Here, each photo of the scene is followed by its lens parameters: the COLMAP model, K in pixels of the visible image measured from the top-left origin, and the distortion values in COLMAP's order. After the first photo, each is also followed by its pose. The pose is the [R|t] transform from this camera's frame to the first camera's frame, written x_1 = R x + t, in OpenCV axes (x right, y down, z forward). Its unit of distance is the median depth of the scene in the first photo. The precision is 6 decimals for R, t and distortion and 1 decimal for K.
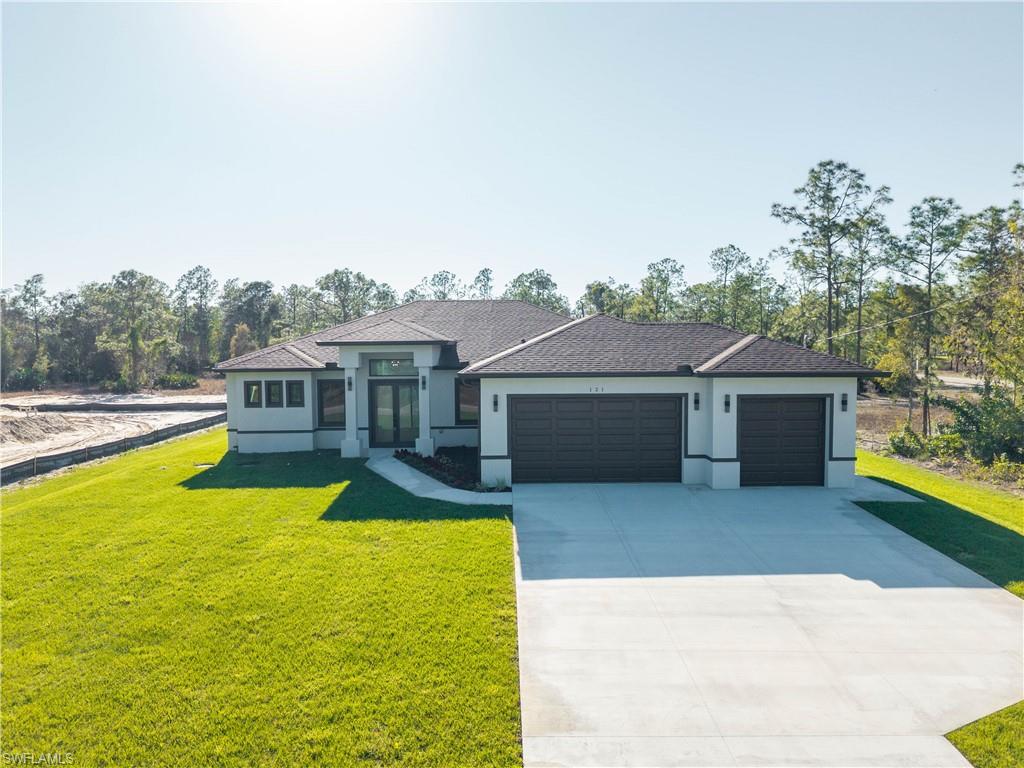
lens RADIAL K [[685.4, 0, 508.7], [0, 685.4, 381.3], [0, 0, 1]] dist [0.004561, -0.000635]
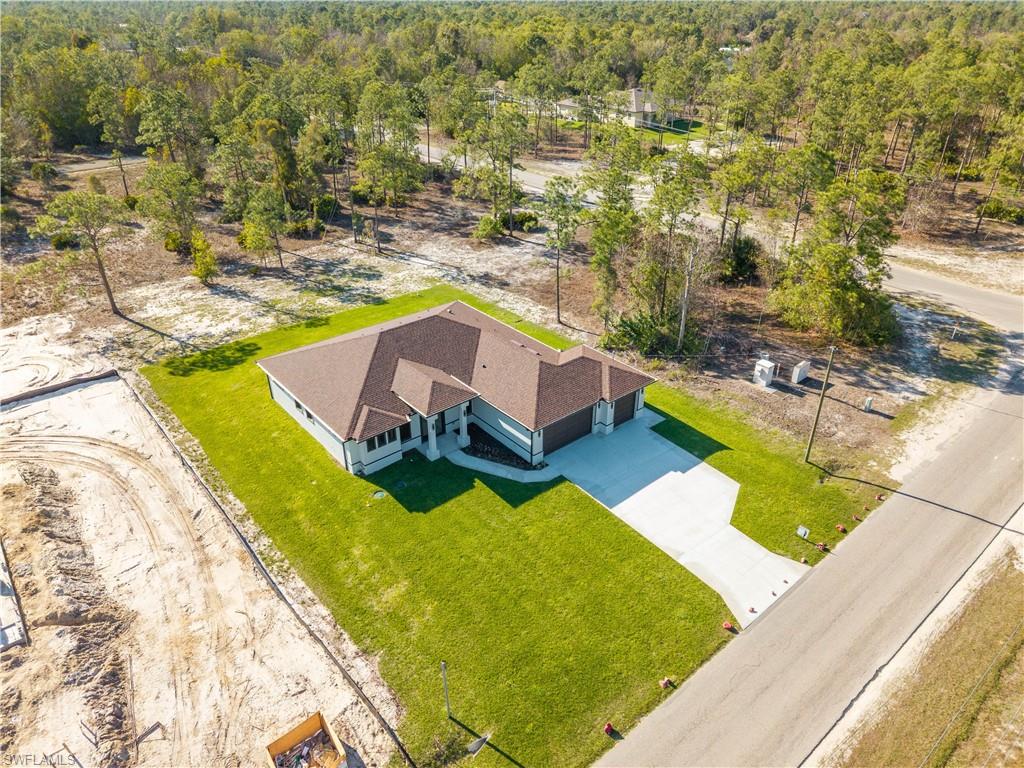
lens RADIAL K [[679.6, 0, 512.0], [0, 679.6, 384.0], [0, 0, 1]] dist [0.035220, -0.033030]
pose [[0.778123, -0.307496, 0.547696, -1.333472], [0.033135, 0.890853, 0.453082, -1.195393], [-0.627237, -0.334406, 0.703382, -0.528445]]
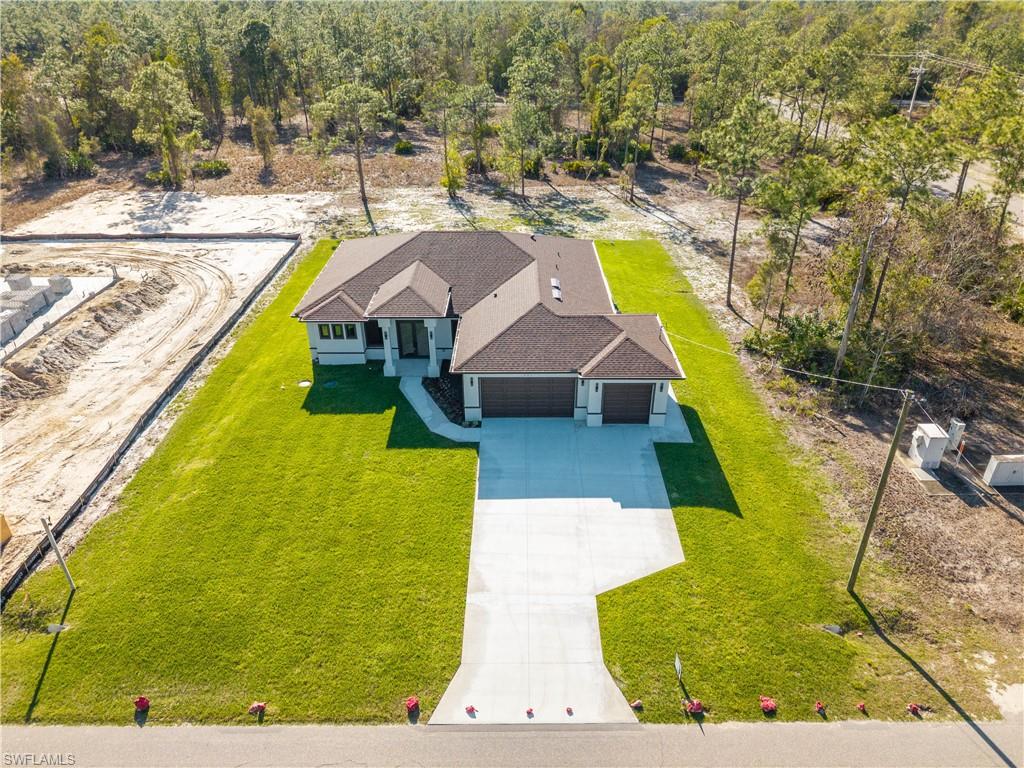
lens RADIAL K [[679.6, 0, 512.0], [0, 679.6, 384.0], [0, 0, 1]] dist [0.035220, -0.033030]
pose [[0.999824, 0.010198, -0.015748, 0.117268], [-0.002121, 0.895435, 0.445187, -0.772486], [0.018641, -0.445075, 0.895299, -0.617710]]
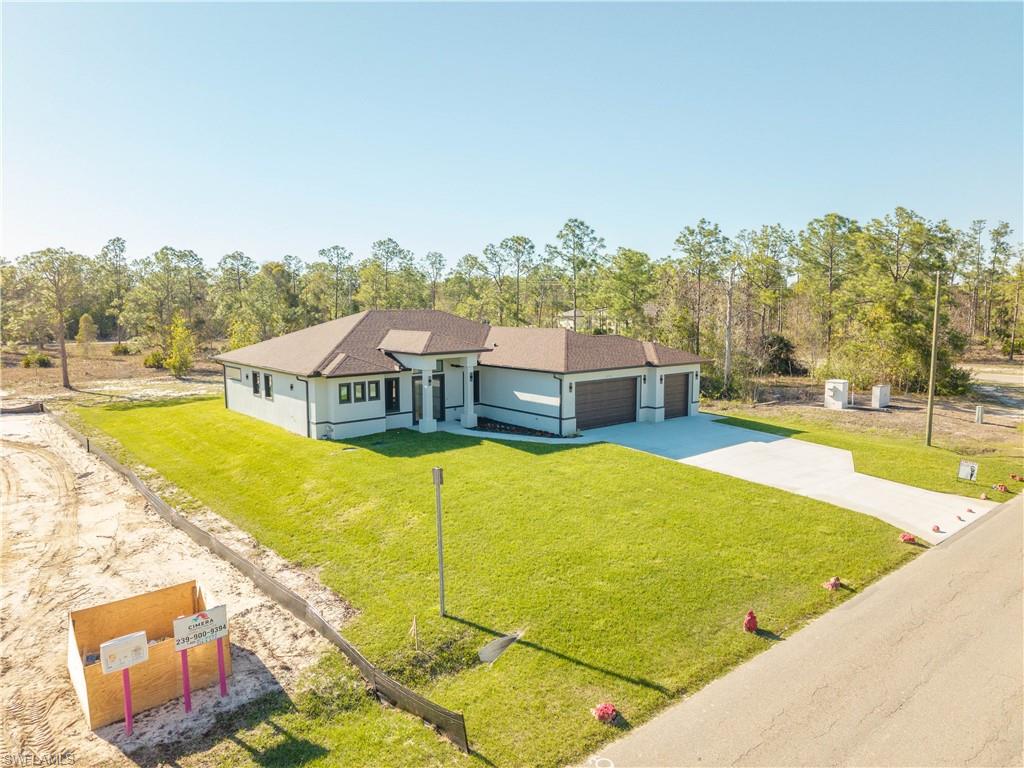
lens RADIAL K [[679.6, 0, 512.0], [0, 679.6, 384.0], [0, 0, 1]] dist [0.035220, -0.033030]
pose [[0.775025, -0.069068, 0.628145, -1.252085], [0.032382, 0.997044, 0.069677, -0.105414], [-0.631101, -0.033661, 0.774970, -0.262557]]
